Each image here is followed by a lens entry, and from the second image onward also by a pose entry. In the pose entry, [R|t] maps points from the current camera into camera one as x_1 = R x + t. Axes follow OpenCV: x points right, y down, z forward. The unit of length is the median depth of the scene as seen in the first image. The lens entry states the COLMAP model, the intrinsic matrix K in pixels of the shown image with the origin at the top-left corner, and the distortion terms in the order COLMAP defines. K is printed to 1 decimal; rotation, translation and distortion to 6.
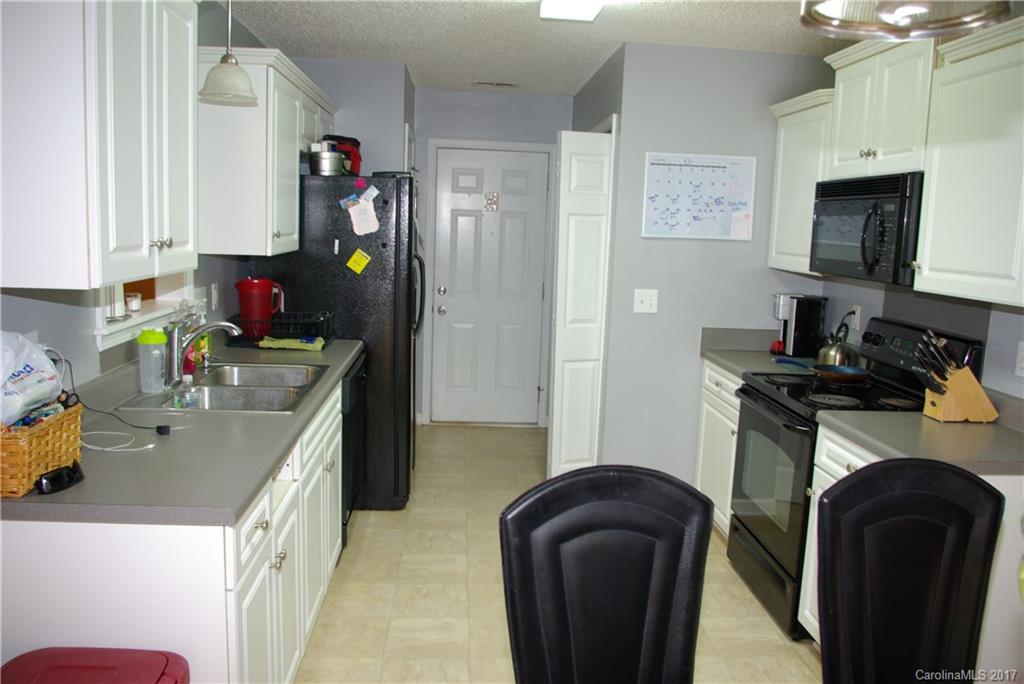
lens RADIAL K [[798.6, 0, 512.0], [0, 798.6, 342.0], [0, 0, 1]] dist [-0.086354, 0.002810]
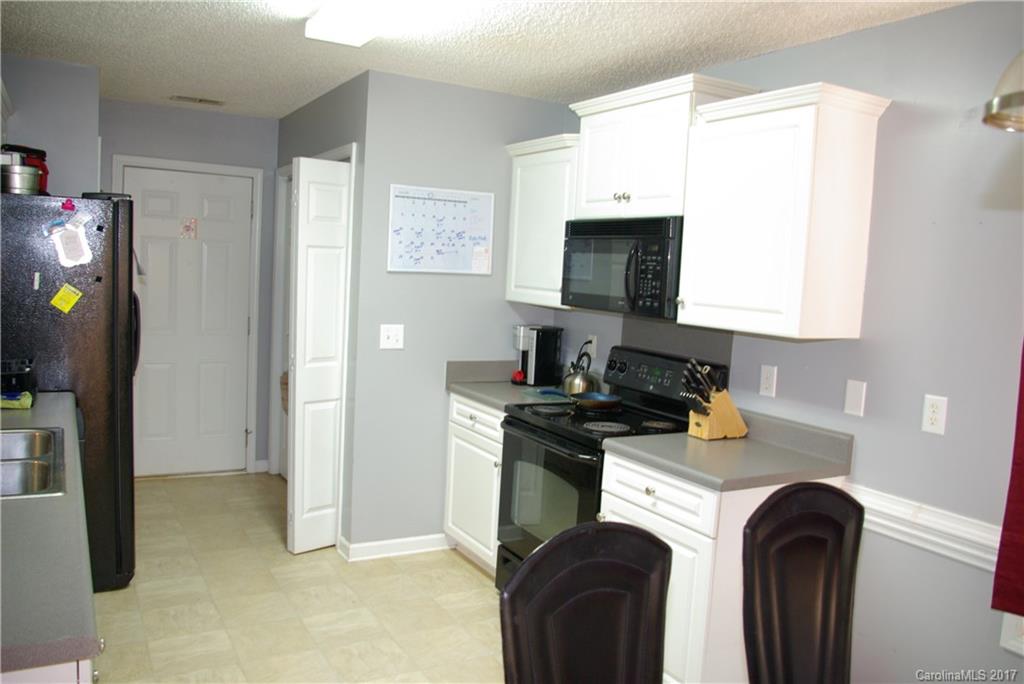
lens RADIAL K [[806.6, 0, 512.0], [0, 806.6, 342.0], [0, 0, 1]] dist [-0.119115, 0.091692]
pose [[0.899695, -0.028937, 0.435558, -0.141450], [0.043156, 0.998808, -0.022786, -0.017581], [-0.434380, 0.039297, 0.899872, 0.059416]]
